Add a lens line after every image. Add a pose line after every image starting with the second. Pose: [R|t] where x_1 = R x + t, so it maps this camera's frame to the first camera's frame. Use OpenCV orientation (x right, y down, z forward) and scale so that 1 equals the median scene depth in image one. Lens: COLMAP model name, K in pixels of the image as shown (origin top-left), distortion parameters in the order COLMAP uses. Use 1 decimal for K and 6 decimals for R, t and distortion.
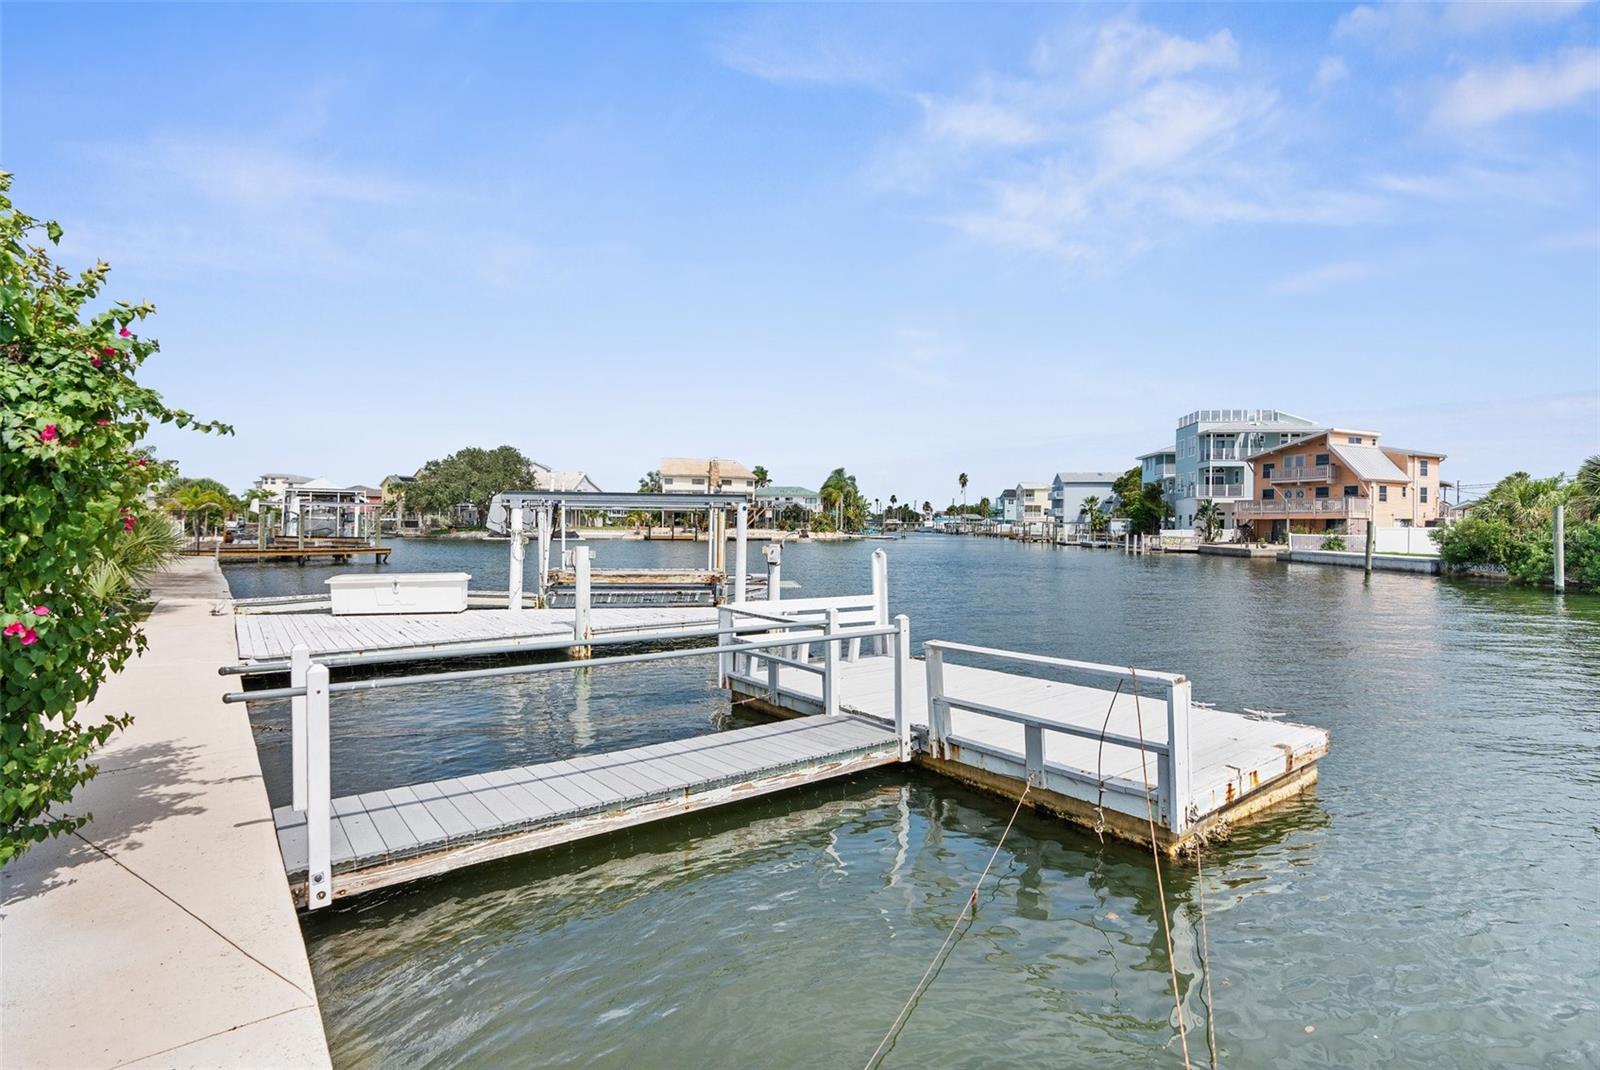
lens RADIAL K [[759.7, 0, 796.3], [0, 759.7, 527.8], [0, 0, 1]] dist [-0.005878, 0.000564]
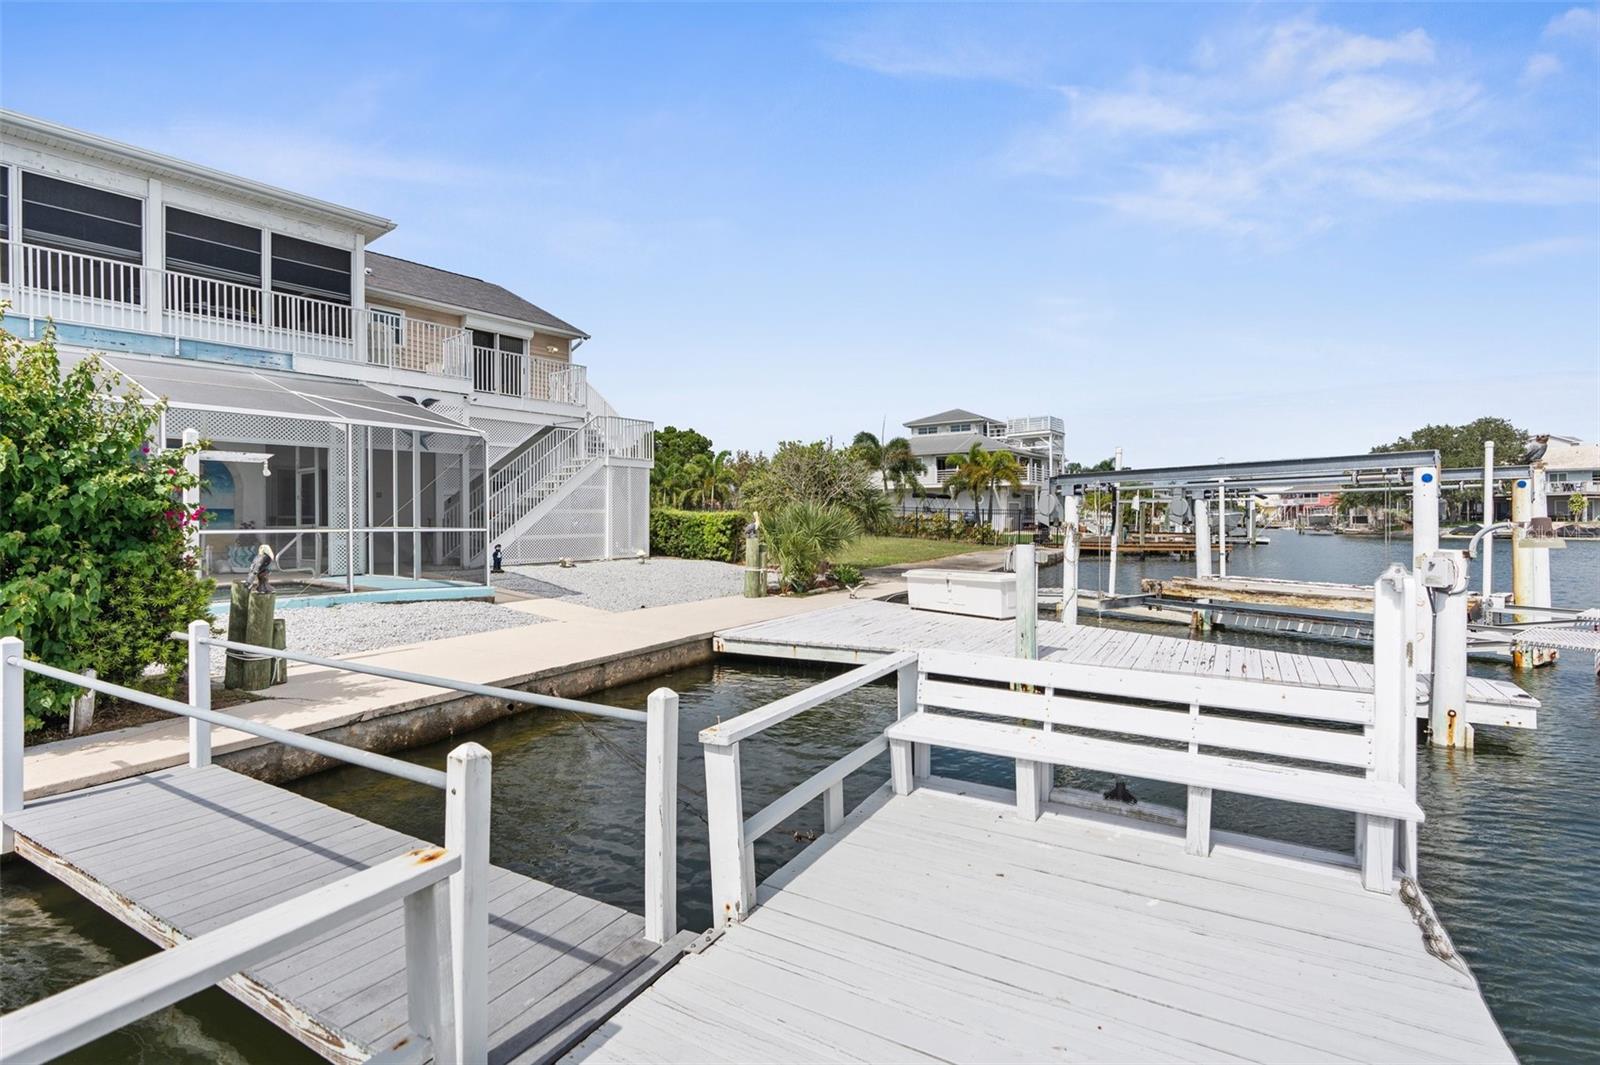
lens RADIAL K [[759.7, 0, 802.2], [0, 759.7, 523.0], [0, 0, 1]] dist [-0.005878, 0.000564]
pose [[0.417332, -0.003366, -0.908748, 0.229150], [0.001479, 0.999994, -0.003025, 0.005414], [0.908753, -0.000082, 0.417335, 0.425174]]
